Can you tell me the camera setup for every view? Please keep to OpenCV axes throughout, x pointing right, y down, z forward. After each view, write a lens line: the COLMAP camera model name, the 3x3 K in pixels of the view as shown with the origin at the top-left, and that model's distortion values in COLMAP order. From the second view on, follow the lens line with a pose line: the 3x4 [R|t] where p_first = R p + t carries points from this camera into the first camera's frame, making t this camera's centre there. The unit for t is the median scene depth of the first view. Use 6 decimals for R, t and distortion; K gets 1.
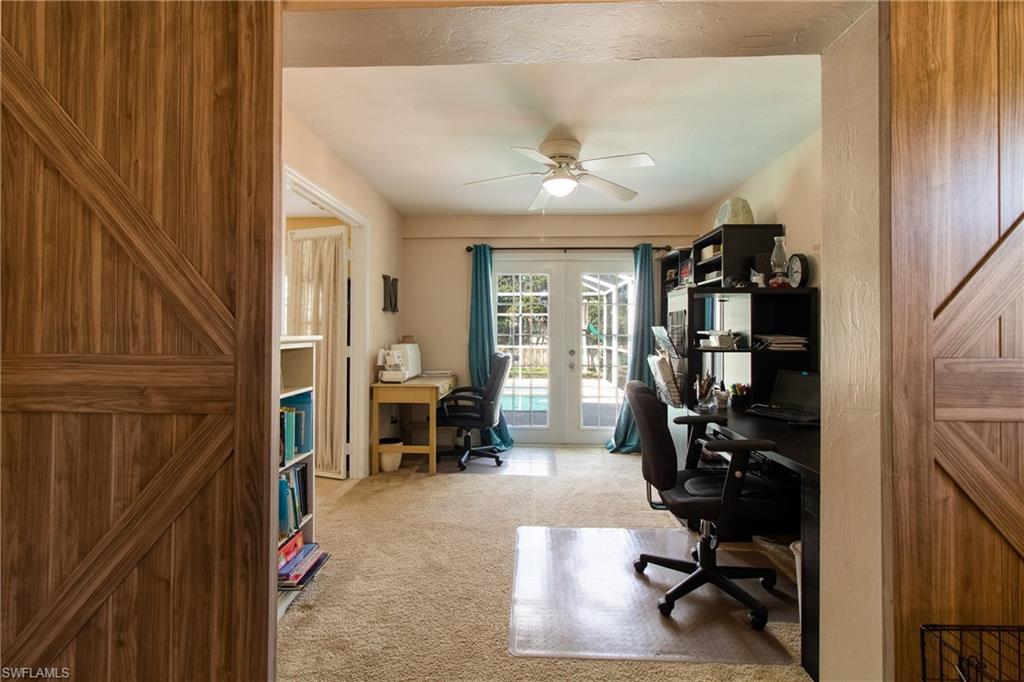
lens RADIAL K [[468.5, 0, 511.3], [0, 468.5, 329.8], [0, 0, 1]] dist [0.001607, 0.000419]
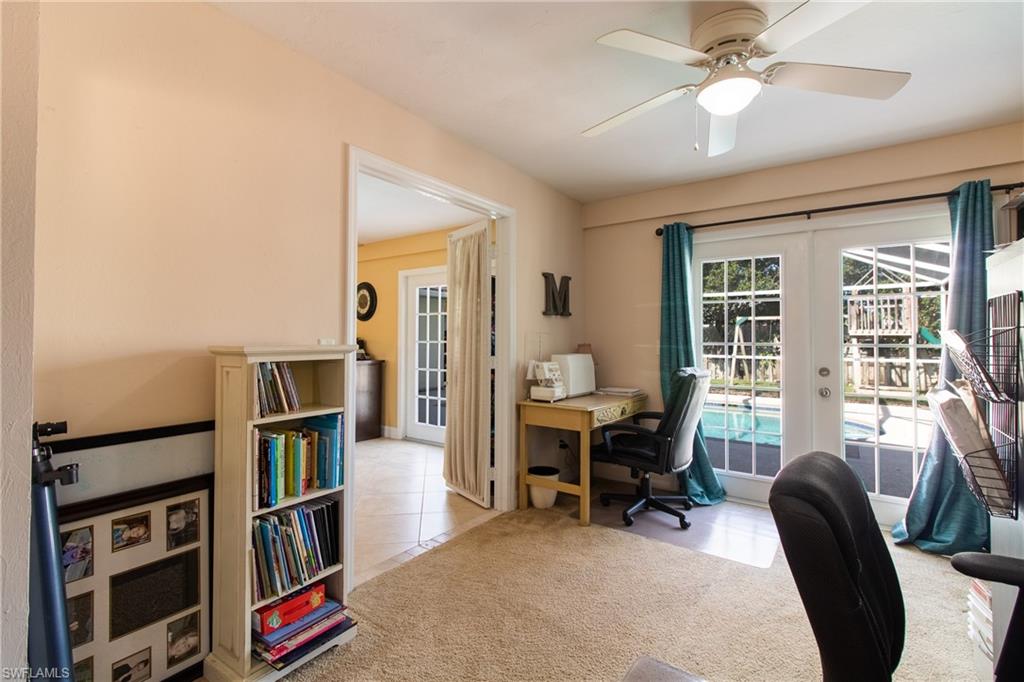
lens RADIAL K [[468.5, 0, 511.3], [0, 468.5, 329.8], [0, 0, 1]] dist [0.001607, 0.000419]
pose [[0.835921, -0.010815, -0.548743, 0.156901], [0.002313, 0.999866, -0.016183, 0.000107], [0.548845, 0.012258, 0.835834, 0.278821]]
